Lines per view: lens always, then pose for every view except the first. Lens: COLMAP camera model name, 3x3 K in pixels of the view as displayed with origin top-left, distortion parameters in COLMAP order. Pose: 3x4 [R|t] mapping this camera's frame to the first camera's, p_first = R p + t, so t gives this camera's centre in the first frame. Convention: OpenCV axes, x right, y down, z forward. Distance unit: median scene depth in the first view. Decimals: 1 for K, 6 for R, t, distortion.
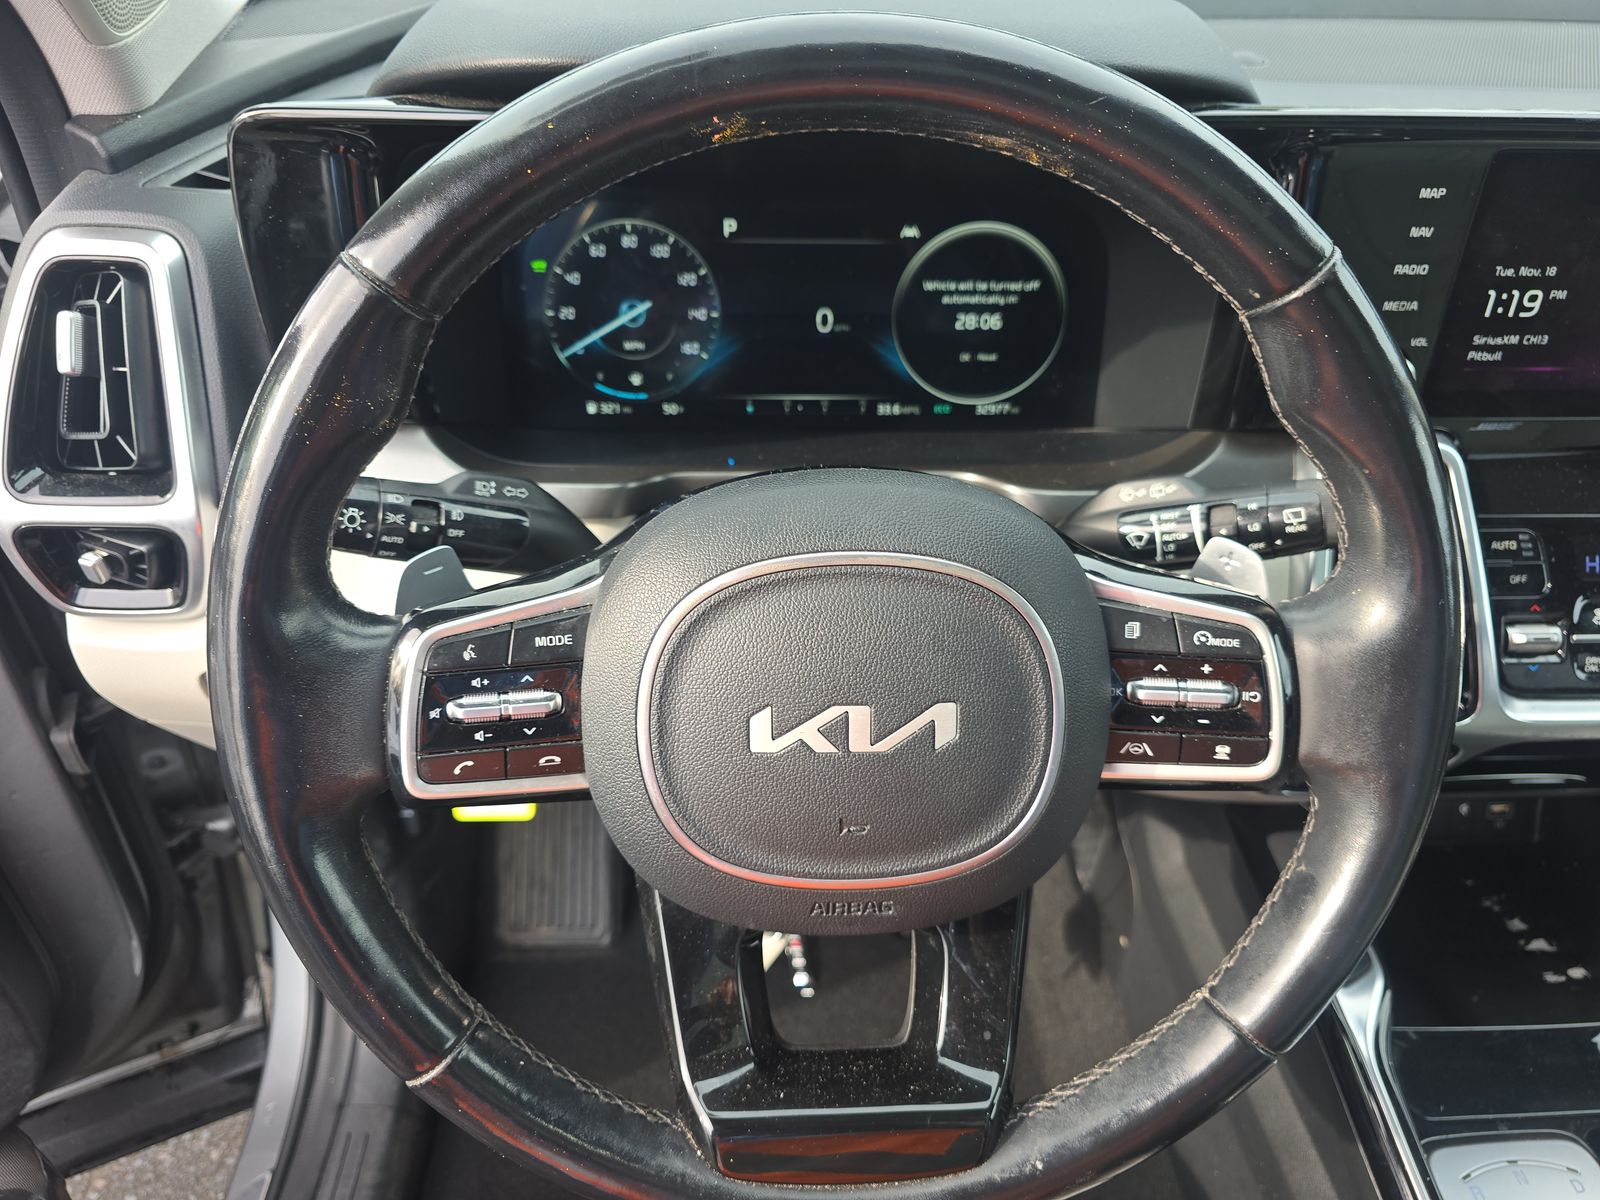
lens RADIAL K [[1091.4, 0, 807.4], [0, 1091.4, 598.4], [0, 0, 1]] dist [-0.000792, -0.021209]
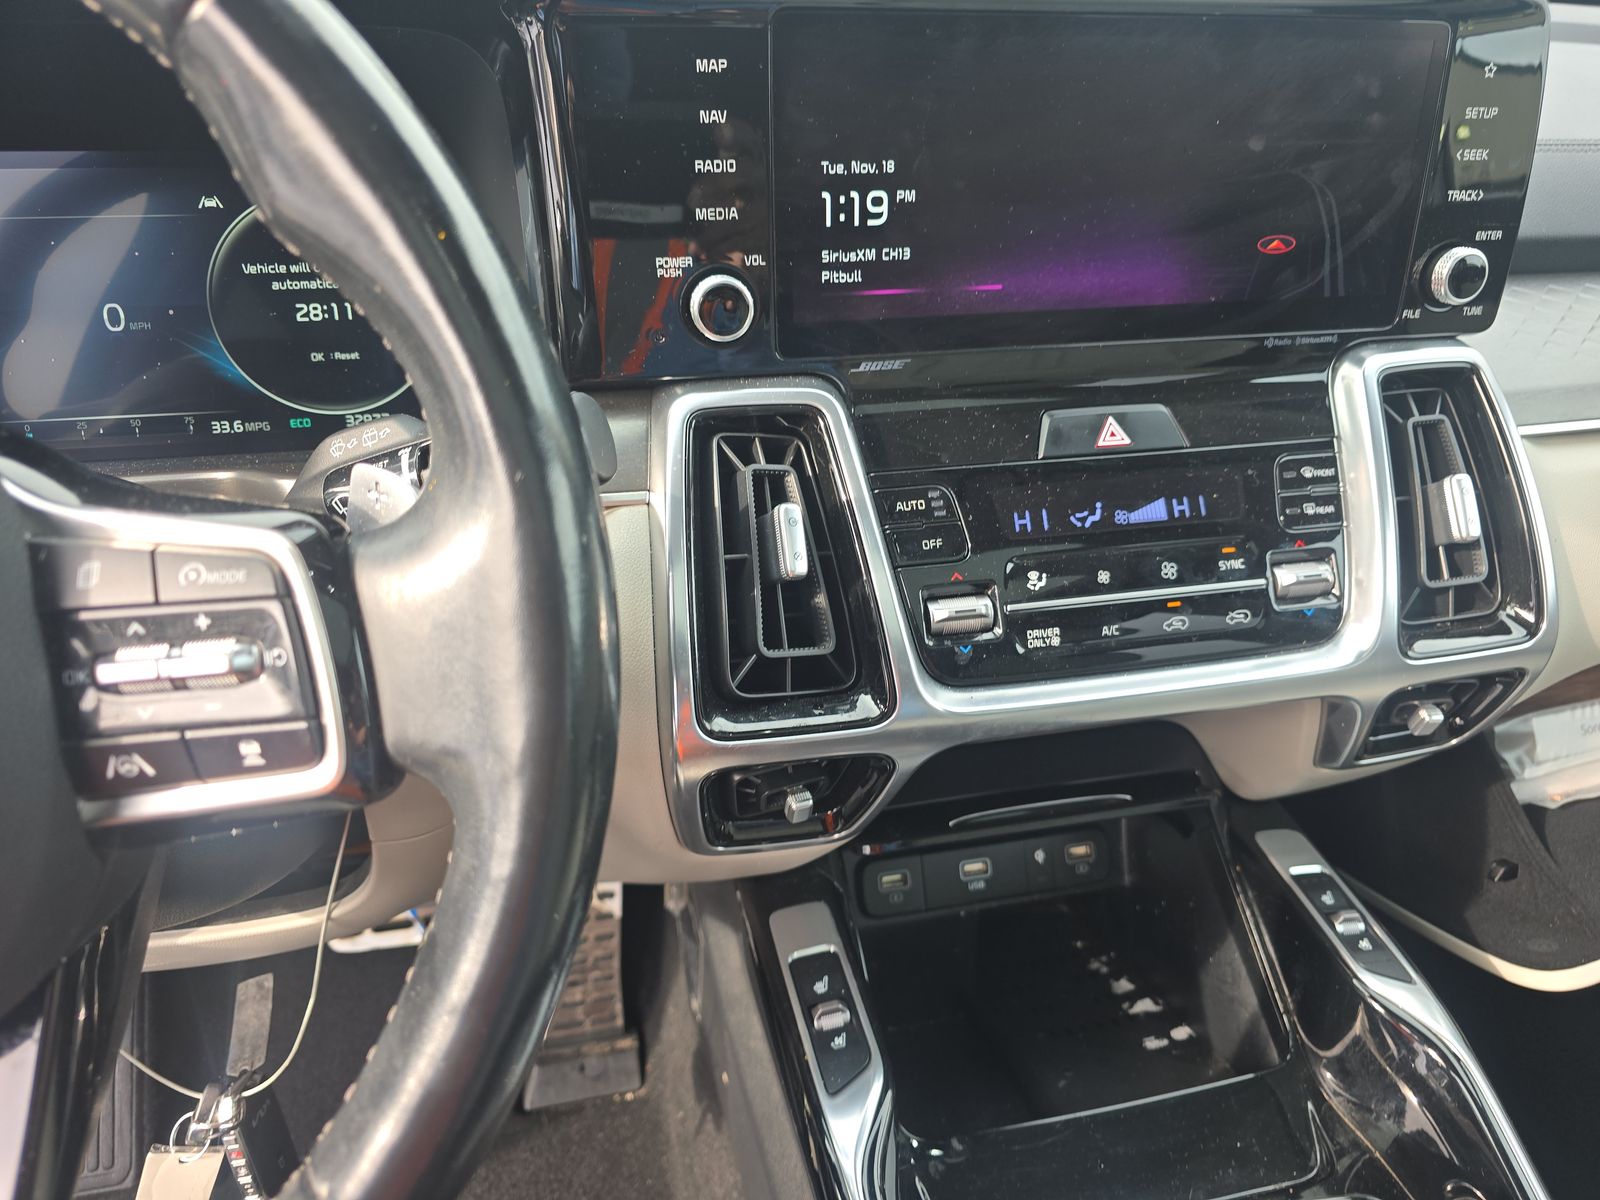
lens RADIAL K [[1091.4, 0, 789.6], [0, 1091.4, 590.0], [0, 0, 1]] dist [-0.000792, -0.021209]
pose [[0.980661, -0.084690, 0.176441, 0.403903], [0.108795, 0.985295, -0.131749, 0.114072], [-0.162688, 0.148397, 0.975454, 0.222471]]
